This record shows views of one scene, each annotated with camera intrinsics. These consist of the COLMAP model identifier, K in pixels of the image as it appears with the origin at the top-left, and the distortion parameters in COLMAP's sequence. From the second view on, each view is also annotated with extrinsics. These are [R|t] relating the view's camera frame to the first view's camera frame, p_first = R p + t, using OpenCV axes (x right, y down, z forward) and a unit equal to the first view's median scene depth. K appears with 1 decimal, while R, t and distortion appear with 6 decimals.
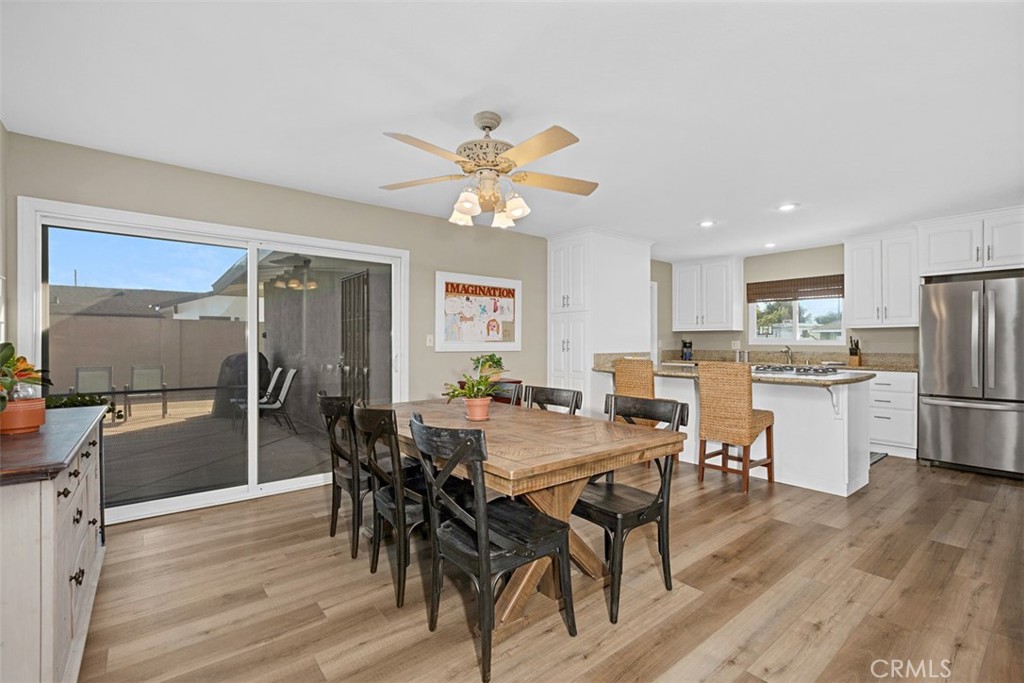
lens RADIAL K [[454.6, 0, 520.8], [0, 454.6, 345.2], [0, 0, 1]] dist [0.012785, -0.005071]
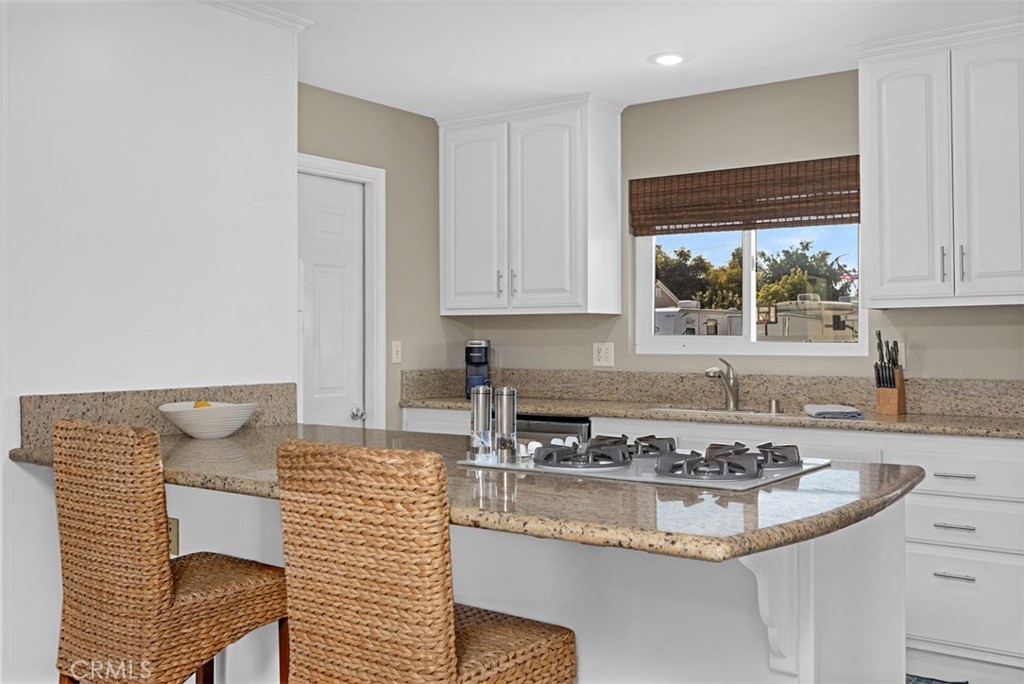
lens RADIAL K [[997.3, 0, 519.2], [0, 997.3, 341.2], [0, 0, 1]] dist [0.014130, 0.000000]
pose [[0.972722, -0.002347, 0.231961, 0.310369], [0.003477, 0.999984, -0.004461, -0.010851], [-0.231946, 0.005146, 0.972715, 0.359507]]
